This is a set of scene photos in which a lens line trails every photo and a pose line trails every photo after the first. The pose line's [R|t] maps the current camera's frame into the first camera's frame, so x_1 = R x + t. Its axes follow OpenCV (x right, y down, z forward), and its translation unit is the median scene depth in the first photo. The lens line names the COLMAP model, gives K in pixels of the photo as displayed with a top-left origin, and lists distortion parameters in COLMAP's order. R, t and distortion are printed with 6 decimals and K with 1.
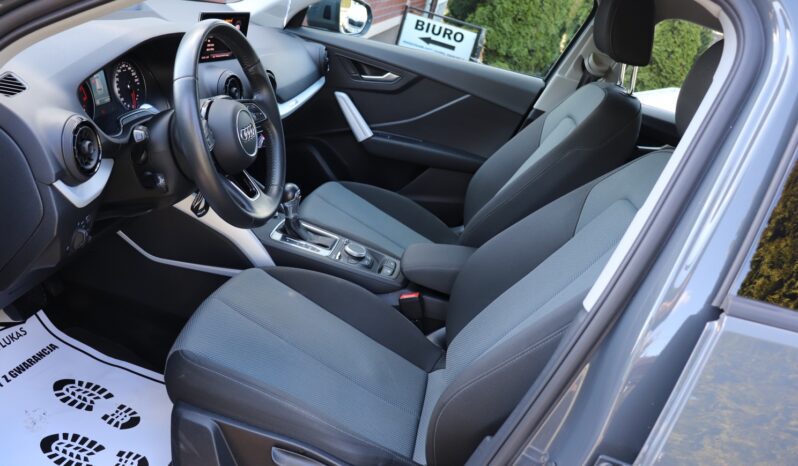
lens RADIAL K [[661.0, 0, 403.5], [0, 661.0, 231.5], [0, 0, 1]] dist [-0.133550, 0.065513]
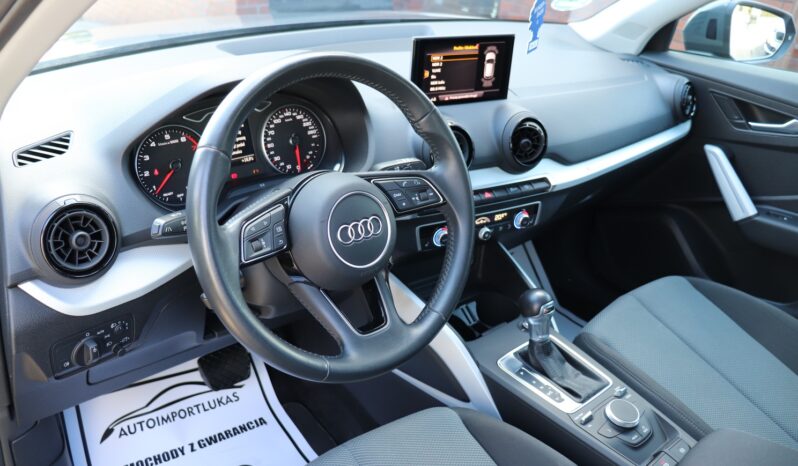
lens RADIAL K [[661.0, 0, 400.7], [0, 661.0, 230.9], [0, 0, 1]] dist [-0.133550, 0.065513]
pose [[0.745901, 0.124077, -0.654398, 0.145258], [-0.147767, 0.988839, 0.019060, -0.120484], [0.649458, 0.082482, 0.755910, 0.395205]]
